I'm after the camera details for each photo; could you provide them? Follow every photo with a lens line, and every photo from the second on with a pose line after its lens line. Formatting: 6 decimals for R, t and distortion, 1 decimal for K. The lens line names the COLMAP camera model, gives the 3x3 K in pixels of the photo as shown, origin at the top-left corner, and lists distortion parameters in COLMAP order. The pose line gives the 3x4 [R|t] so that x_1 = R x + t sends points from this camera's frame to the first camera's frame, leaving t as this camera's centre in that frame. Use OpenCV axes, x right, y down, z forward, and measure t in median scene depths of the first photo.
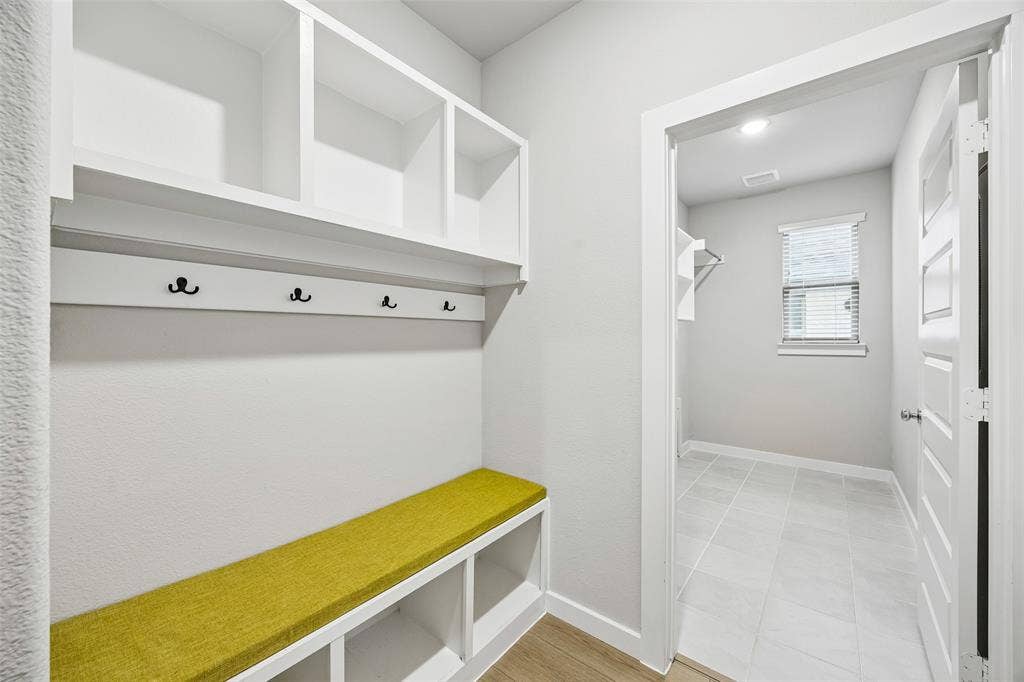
lens RADIAL K [[387.6, 0, 513.0], [0, 387.6, 336.4], [0, 0, 1]] dist [-0.006084, 0.000663]
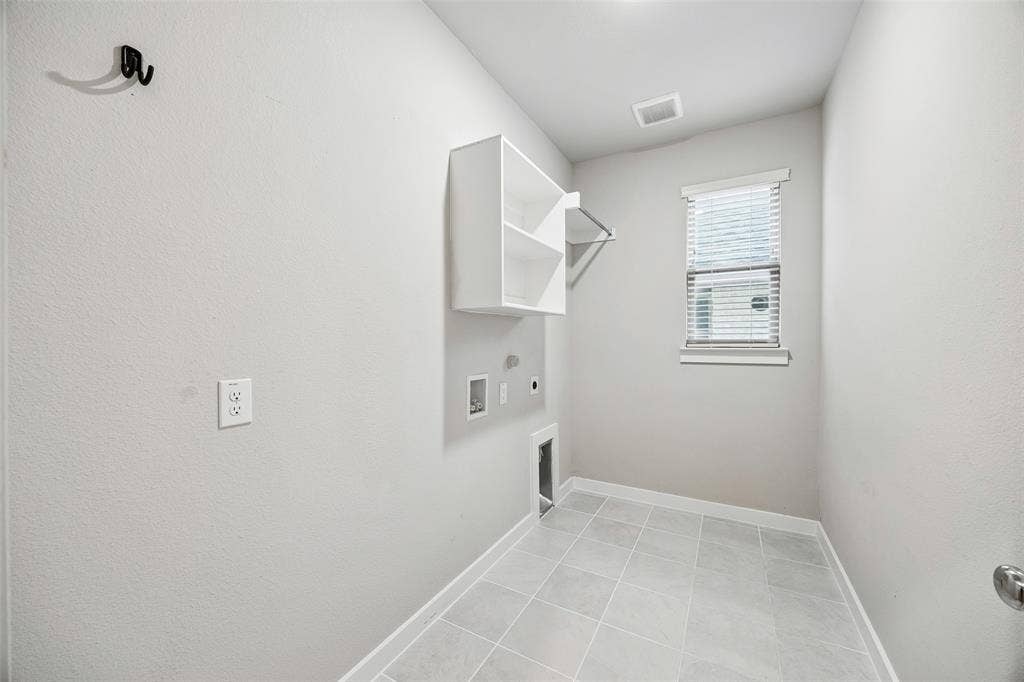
lens RADIAL K [[387.6, 0, 510.8], [0, 387.6, 343.0], [0, 0, 1]] dist [-0.006084, 0.000663]
pose [[0.984885, -0.001948, 0.173199, 0.254162], [-0.000349, 0.999912, 0.013230, -0.000273], [-0.173210, -0.013090, 0.984798, 0.349456]]
